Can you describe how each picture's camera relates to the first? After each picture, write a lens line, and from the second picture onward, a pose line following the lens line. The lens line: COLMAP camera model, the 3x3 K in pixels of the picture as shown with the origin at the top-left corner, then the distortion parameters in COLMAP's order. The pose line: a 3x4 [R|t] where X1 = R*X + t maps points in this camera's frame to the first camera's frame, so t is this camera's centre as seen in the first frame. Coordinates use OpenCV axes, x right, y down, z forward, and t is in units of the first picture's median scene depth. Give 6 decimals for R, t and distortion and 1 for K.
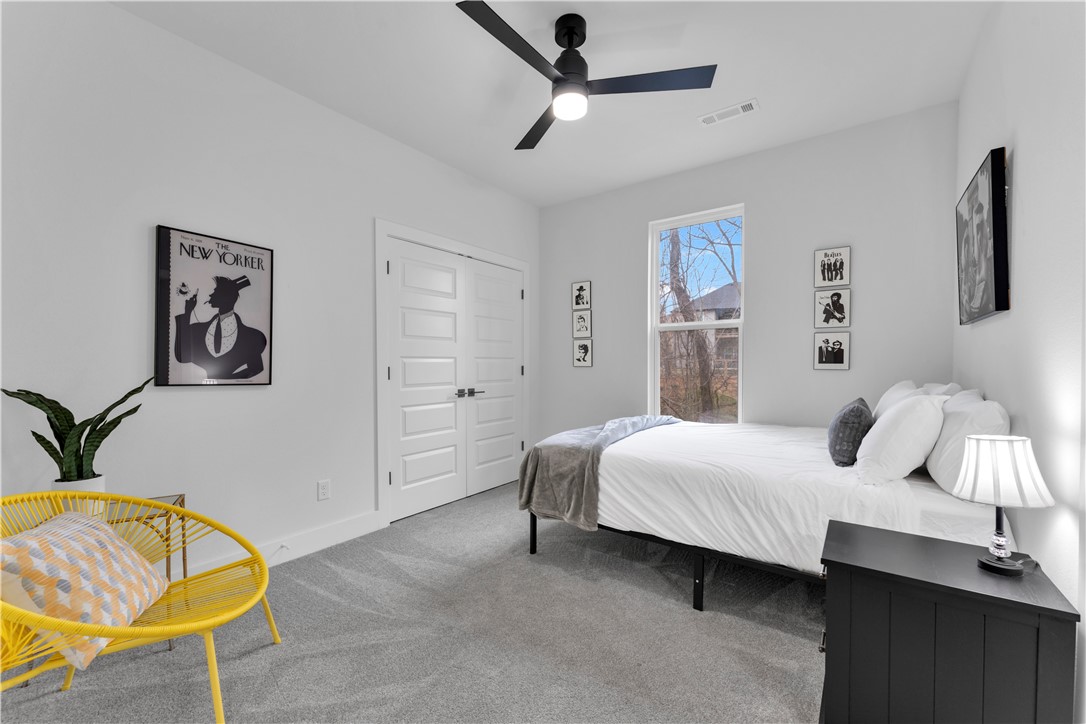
lens RADIAL K [[439.9, 0, 535.7], [0, 439.9, 365.4], [0, 0, 1]] dist [0.006788, -0.000129]
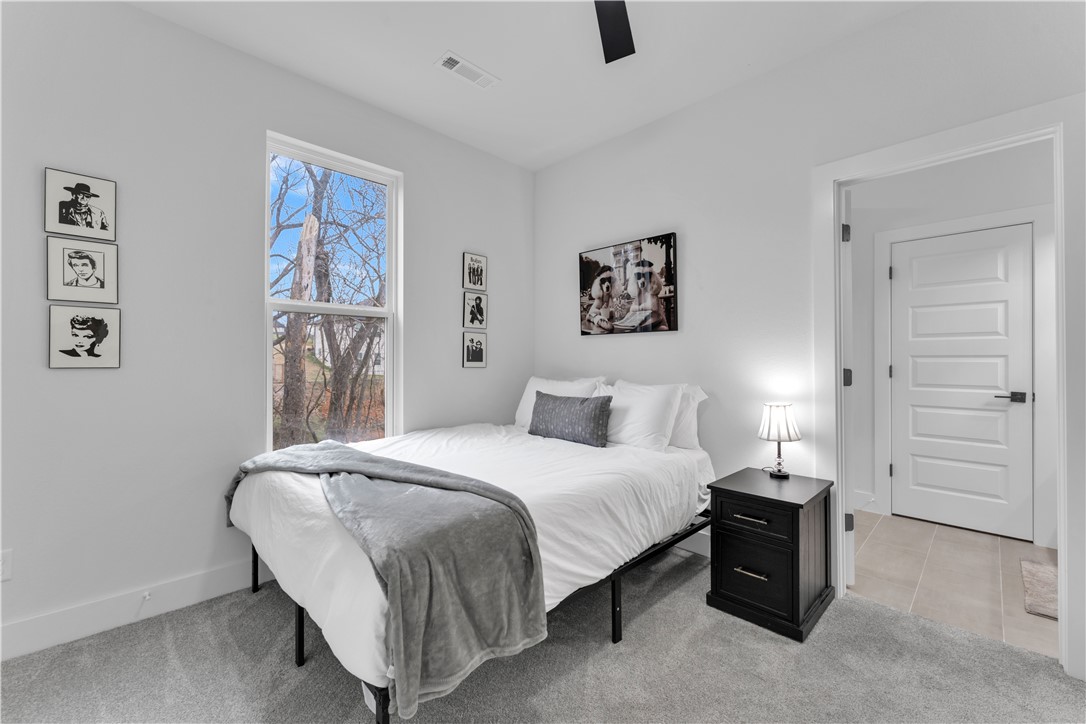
lens RADIAL K [[439.9, 0, 539.5], [0, 439.9, 358.2], [0, 0, 1]] dist [0.006788, -0.000129]
pose [[0.161649, 0.006250, 0.986829, -0.356247], [0.000444, 0.999979, -0.006407, -0.005963], [-0.986848, 0.001474, 0.161643, 0.667783]]
